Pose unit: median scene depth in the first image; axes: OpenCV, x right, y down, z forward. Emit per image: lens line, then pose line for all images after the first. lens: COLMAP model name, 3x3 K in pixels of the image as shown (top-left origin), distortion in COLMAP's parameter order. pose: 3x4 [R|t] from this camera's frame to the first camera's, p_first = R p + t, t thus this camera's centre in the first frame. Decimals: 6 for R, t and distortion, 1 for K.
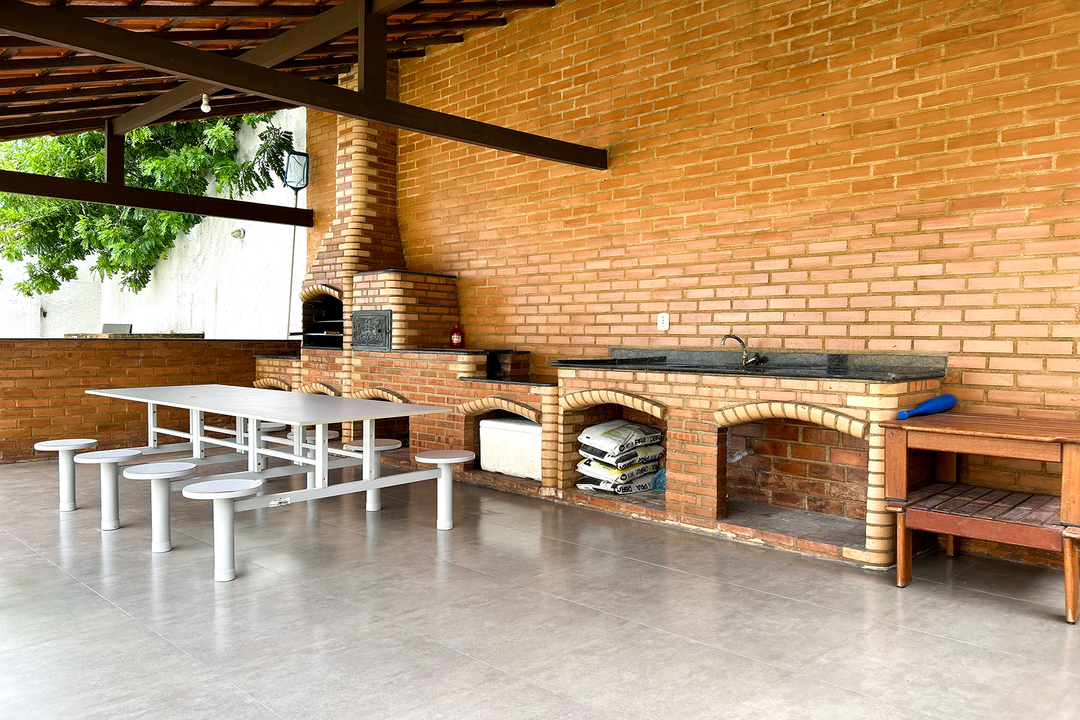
lens RADIAL K [[837.6, 0, 540.5], [0, 837.6, 380.0], [0, 0, 1]] dist [0.048614, -0.032805]
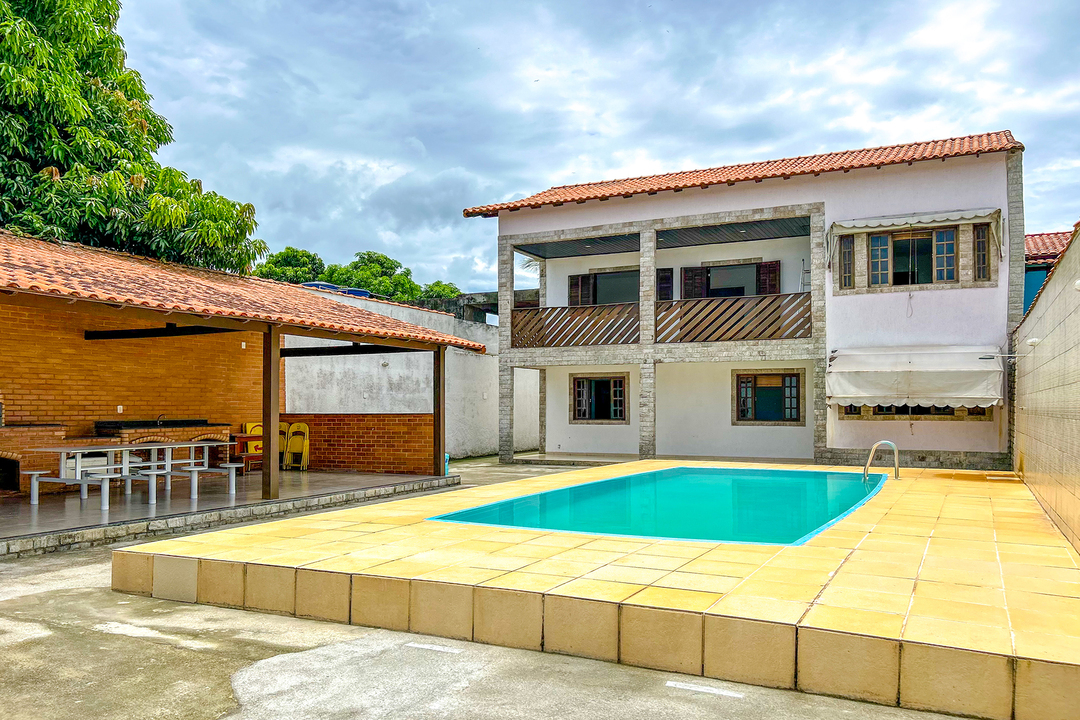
lens RADIAL K [[837.6, 0, 554.0], [0, 837.6, 390.7], [0, 0, 1]] dist [0.048614, -0.032805]
pose [[-0.342943, 0.010727, 0.939295, -2.404401], [0.048452, 0.998806, 0.006283, -0.072611], [-0.938106, 0.047666, -0.343053, 0.620891]]
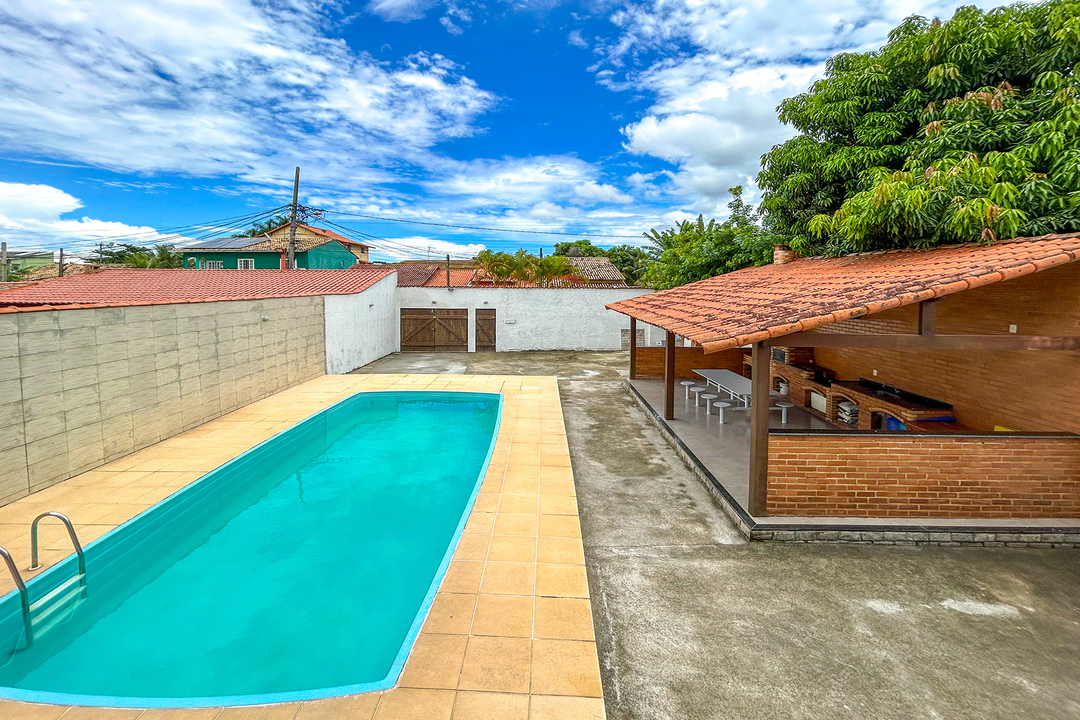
lens RADIAL K [[445.2, 0, 539.8], [0, 445.2, 312.4], [0, 0, 1]] dist [-0.001850, 0.002103]
pose [[0.716495, 0.061181, -0.694904, 0.372955], [-0.073056, 0.997250, 0.012474, -0.212240], [0.693756, 0.041830, 0.718995, -0.971833]]
